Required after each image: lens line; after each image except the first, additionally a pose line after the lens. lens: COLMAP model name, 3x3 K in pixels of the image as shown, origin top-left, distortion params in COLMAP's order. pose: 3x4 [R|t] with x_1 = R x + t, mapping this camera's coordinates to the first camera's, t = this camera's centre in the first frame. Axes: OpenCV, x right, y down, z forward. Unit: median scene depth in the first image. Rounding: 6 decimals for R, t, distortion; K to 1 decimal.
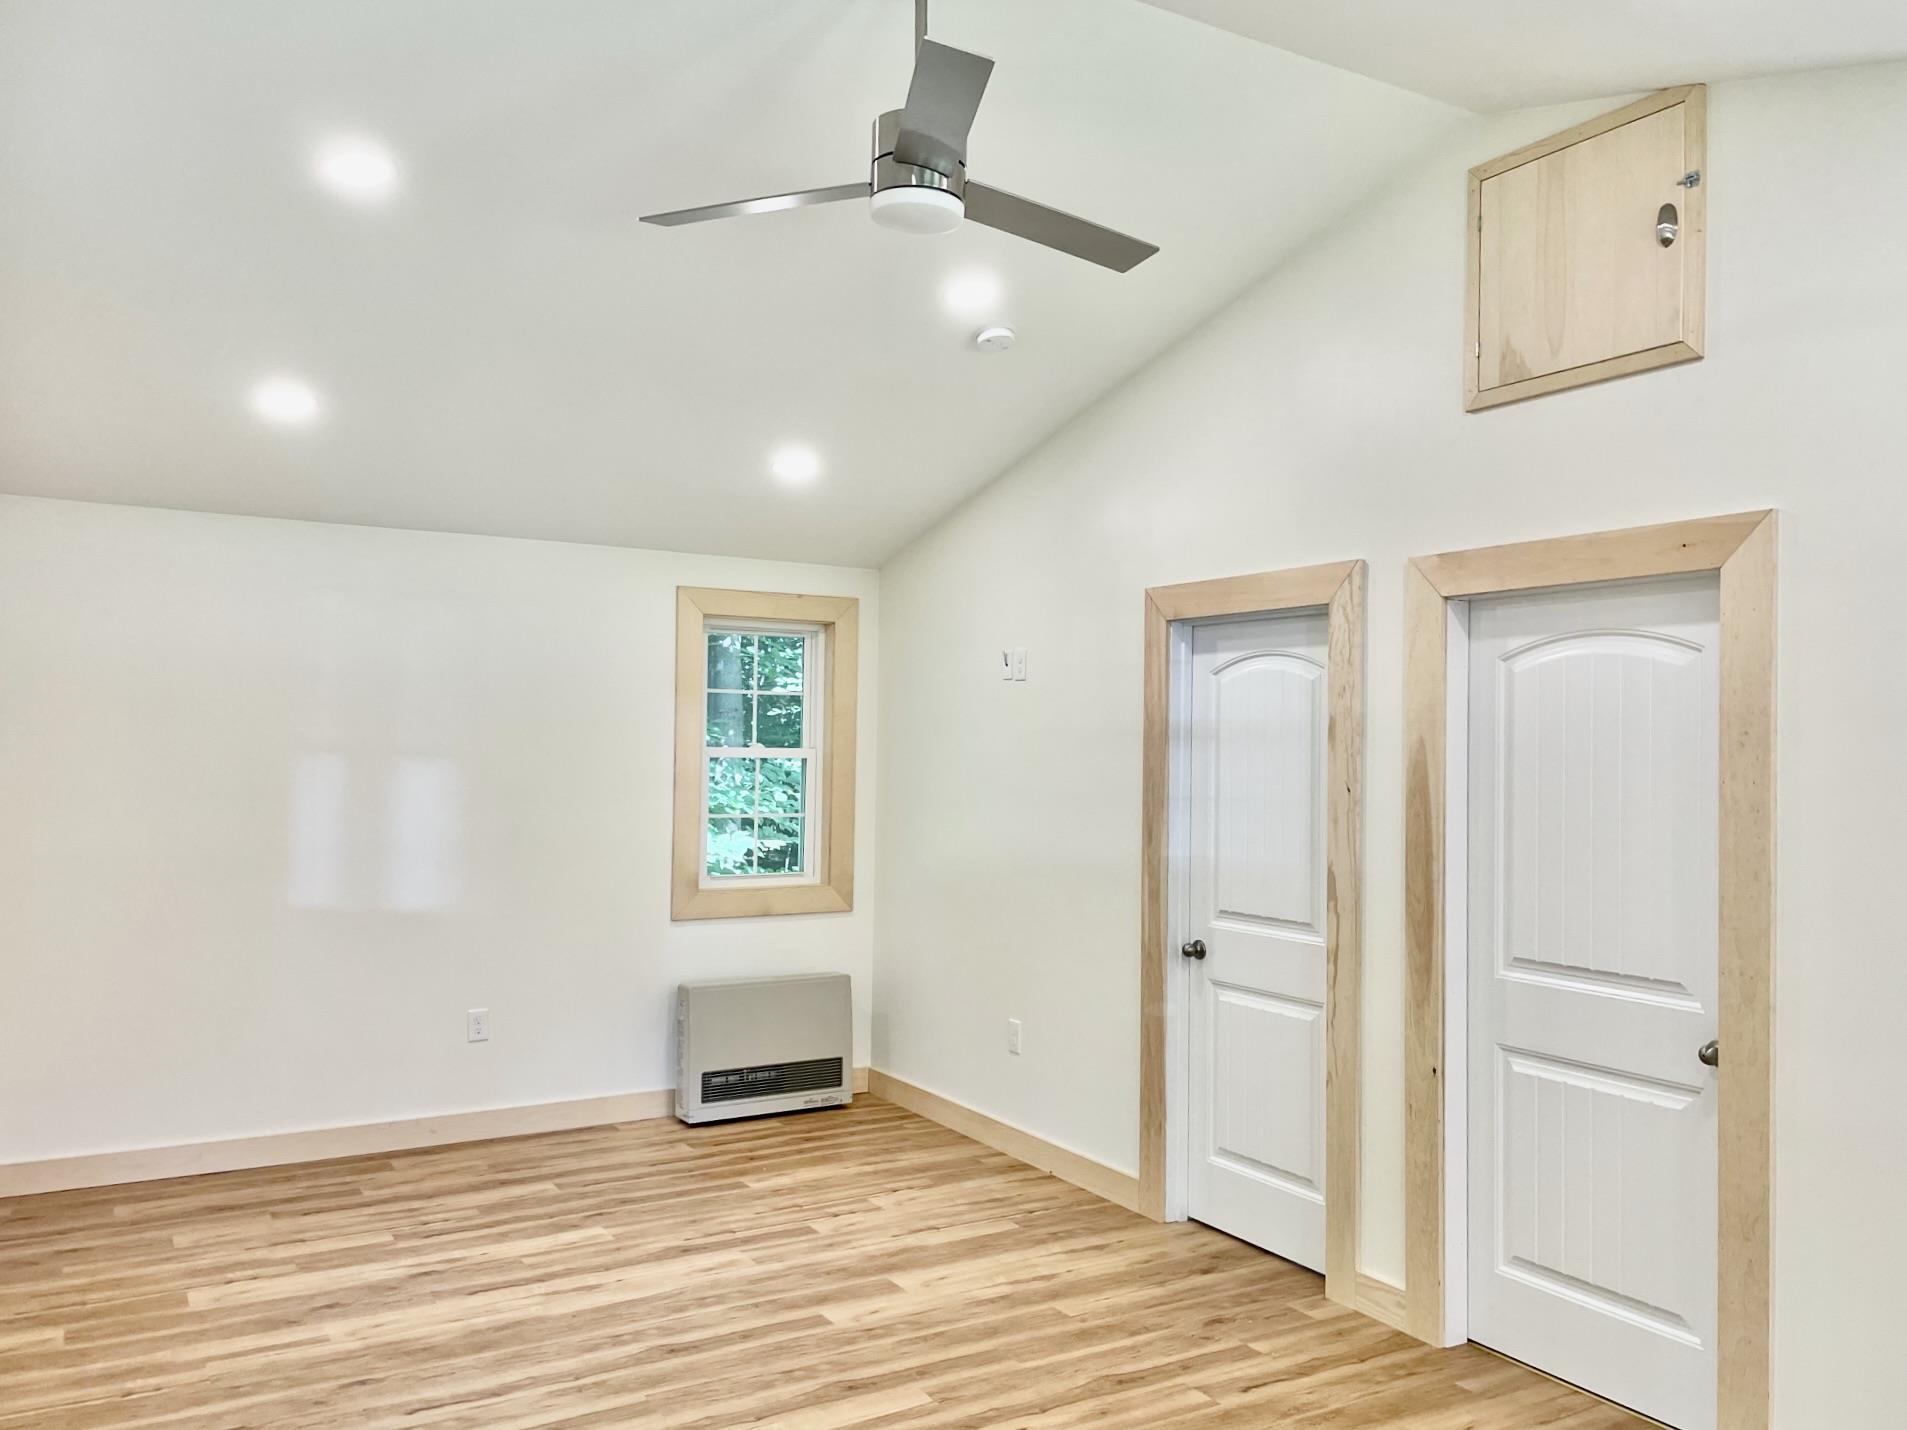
lens RADIAL K [[1482.1, 0, 911.9], [0, 1482.1, 692.1], [0, 0, 1]] dist [0.069108, -0.083412]
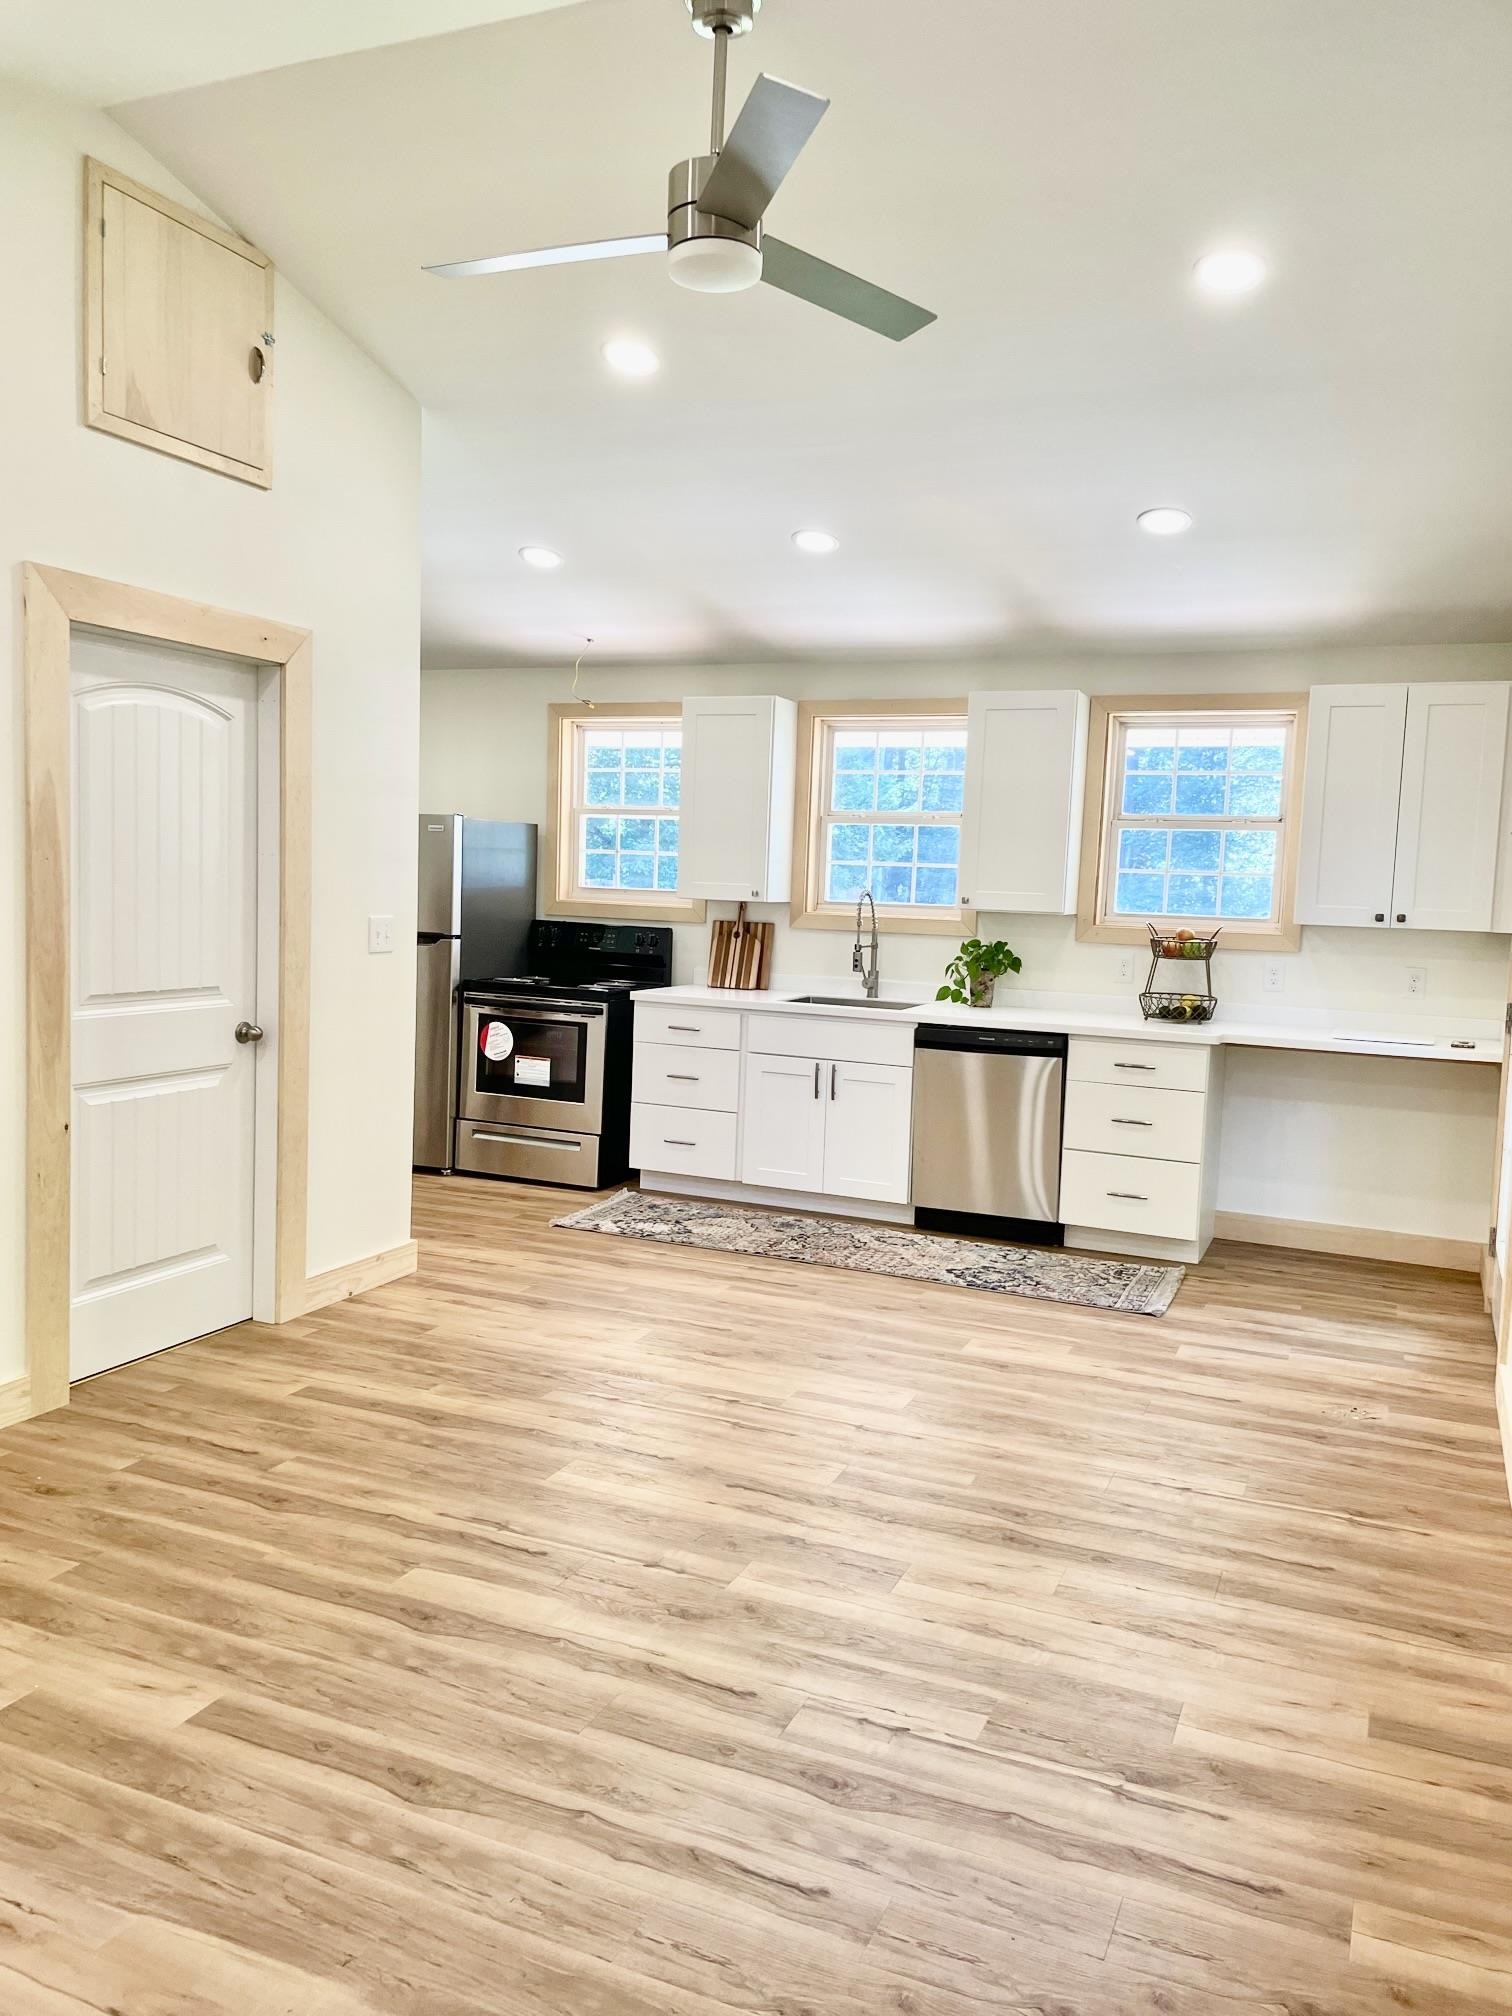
lens RADIAL K [[1566.8, 0, 750.4], [0, 1566.8, 997.6], [0, 0, 1]] dist [0.069108, -0.083412]
pose [[-0.592888, -0.097847, 0.799318, -0.719072], [-0.069543, 0.995104, 0.070231, 0.072000], [-0.802276, -0.013948, -0.596790, 1.281393]]
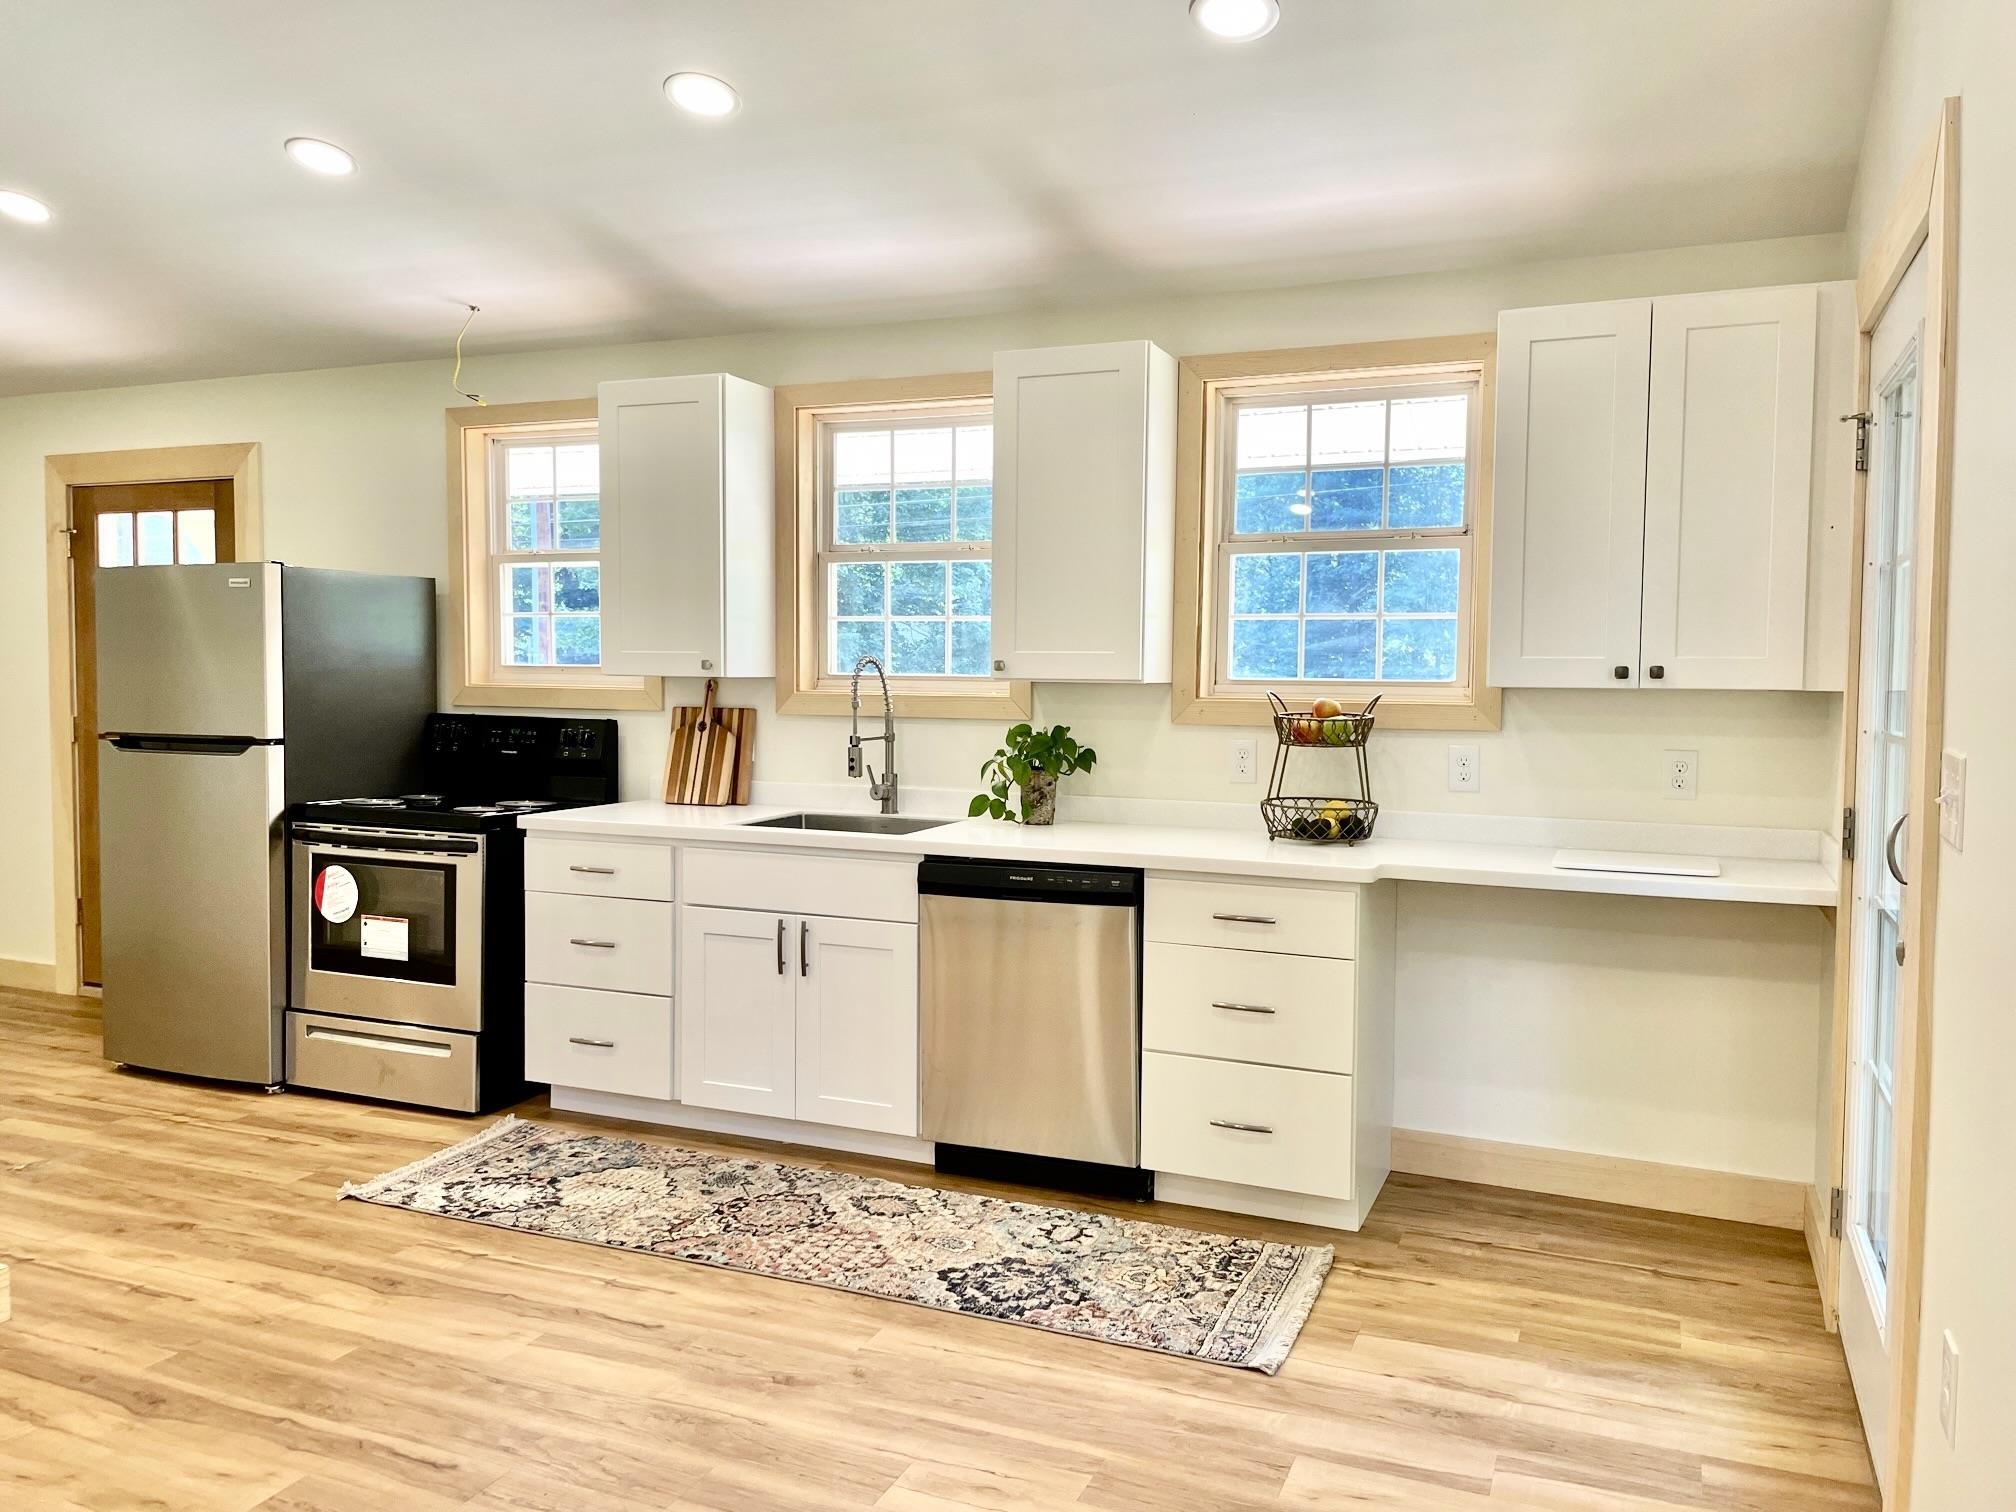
lens RADIAL K [[1566.8, 0, 978.6], [0, 1566.8, 721.9], [0, 0, 1]] dist [0.069108, -0.083412]
pose [[-0.586681, -0.049288, 0.808317, -0.427911], [-0.039841, 0.998694, 0.031980, 0.074134], [-0.808838, -0.013442, -0.587878, 0.809770]]
